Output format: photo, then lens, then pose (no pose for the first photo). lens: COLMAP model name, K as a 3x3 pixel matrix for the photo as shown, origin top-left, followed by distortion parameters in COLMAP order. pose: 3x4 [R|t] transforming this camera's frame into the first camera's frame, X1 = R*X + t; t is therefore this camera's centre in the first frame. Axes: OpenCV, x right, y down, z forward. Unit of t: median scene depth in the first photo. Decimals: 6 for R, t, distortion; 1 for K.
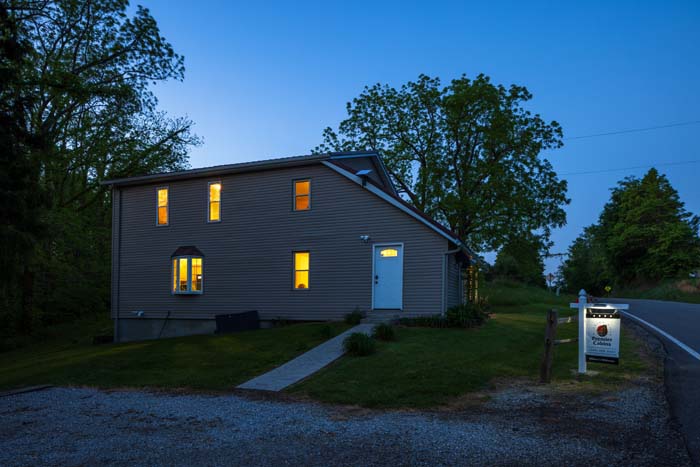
lens RADIAL K [[481.4, 0, 351.6], [0, 481.4, 320.6], [0, 0, 1]] dist [-0.001559, -0.003164]
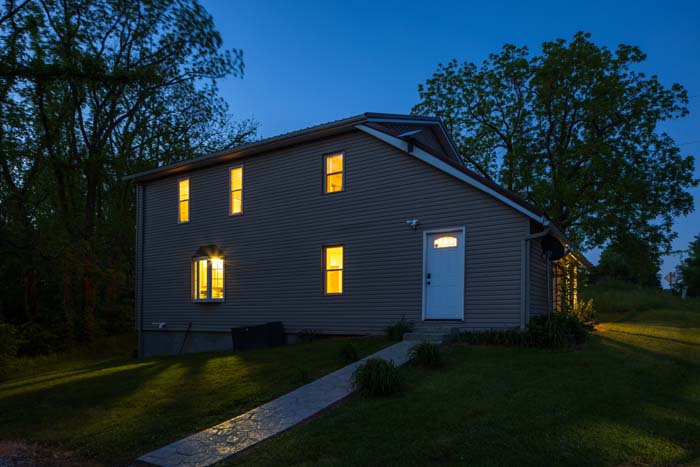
lens RADIAL K [[481.4, 0, 351.6], [0, 481.4, 320.6], [0, 0, 1]] dist [-0.001559, -0.003164]
pose [[0.982993, -0.004861, -0.183577, 0.029760], [0.002159, 0.999886, -0.014917, -0.004904], [0.183628, 0.014267, 0.982892, 0.110153]]
